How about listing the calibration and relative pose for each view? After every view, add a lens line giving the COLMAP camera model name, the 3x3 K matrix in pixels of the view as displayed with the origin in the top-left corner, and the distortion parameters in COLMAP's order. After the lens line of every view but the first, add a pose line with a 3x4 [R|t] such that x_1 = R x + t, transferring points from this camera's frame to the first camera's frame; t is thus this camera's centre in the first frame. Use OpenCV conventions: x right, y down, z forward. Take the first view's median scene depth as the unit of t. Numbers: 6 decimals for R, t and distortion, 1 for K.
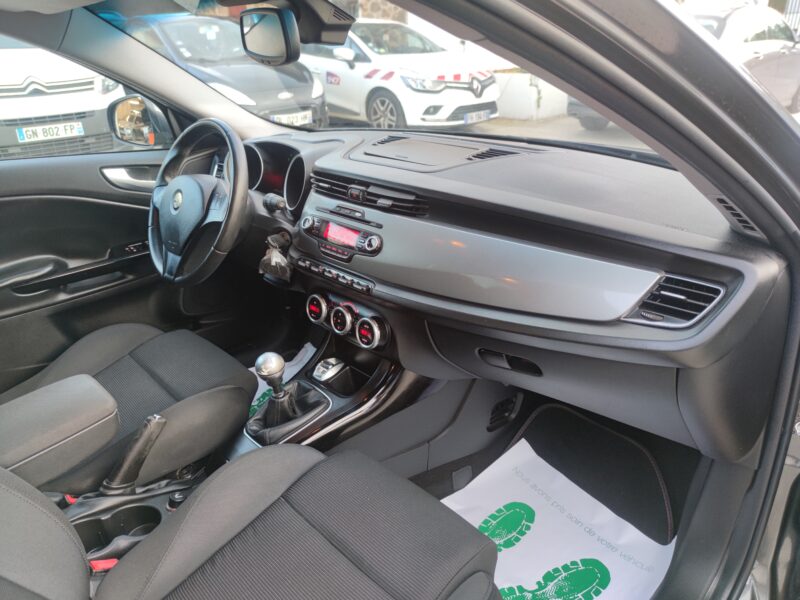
lens RADIAL K [[587.5, 0, 393.9], [0, 587.5, 301.1], [0, 0, 1]] dist [0.045535, -0.033509]
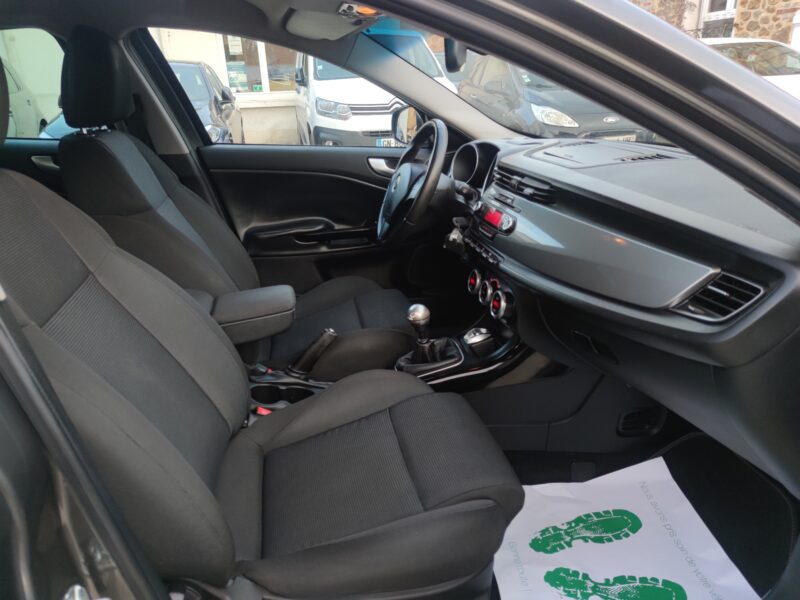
lens RADIAL K [[587.5, 0, 393.9], [0, 587.5, 301.1], [0, 0, 1]] dist [0.045535, -0.033509]
pose [[0.841961, 0.185336, -0.506708, 0.346746], [-0.205616, 0.978498, 0.016242, 0.068414], [0.498823, 0.090512, 0.861965, -0.085586]]
